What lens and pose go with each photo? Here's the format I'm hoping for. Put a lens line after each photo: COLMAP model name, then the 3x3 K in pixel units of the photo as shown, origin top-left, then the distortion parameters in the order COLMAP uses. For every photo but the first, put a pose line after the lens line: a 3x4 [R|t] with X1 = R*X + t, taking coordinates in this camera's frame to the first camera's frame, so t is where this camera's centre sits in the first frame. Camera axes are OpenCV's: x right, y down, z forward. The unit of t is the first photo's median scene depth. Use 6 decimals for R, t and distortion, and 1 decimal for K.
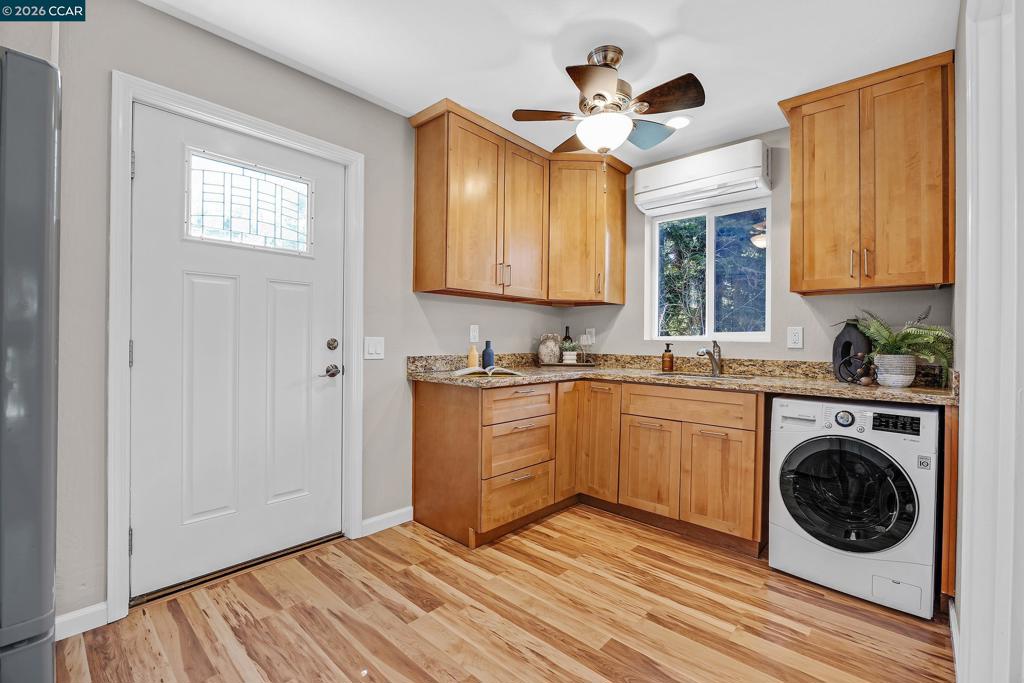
lens RADIAL K [[449.9, 0, 514.7], [0, 449.9, 340.1], [0, 0, 1]] dist [0.000396, 0.000241]
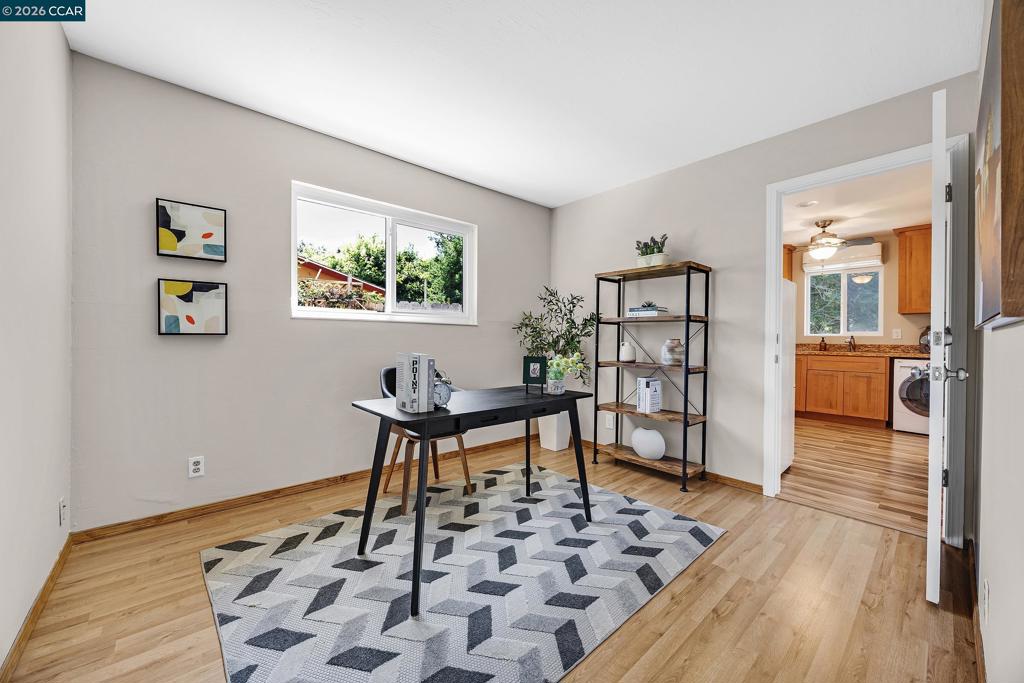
lens RADIAL K [[389.8, 0, 507.9], [0, 389.8, 340.2], [0, 0, 1]] dist [0.001517, -0.000003]
pose [[0.993865, -0.001912, -0.110581, -1.062230], [0.002761, 0.999968, 0.007520, 0.005502], [0.110563, -0.007779, 0.993839, -1.103071]]
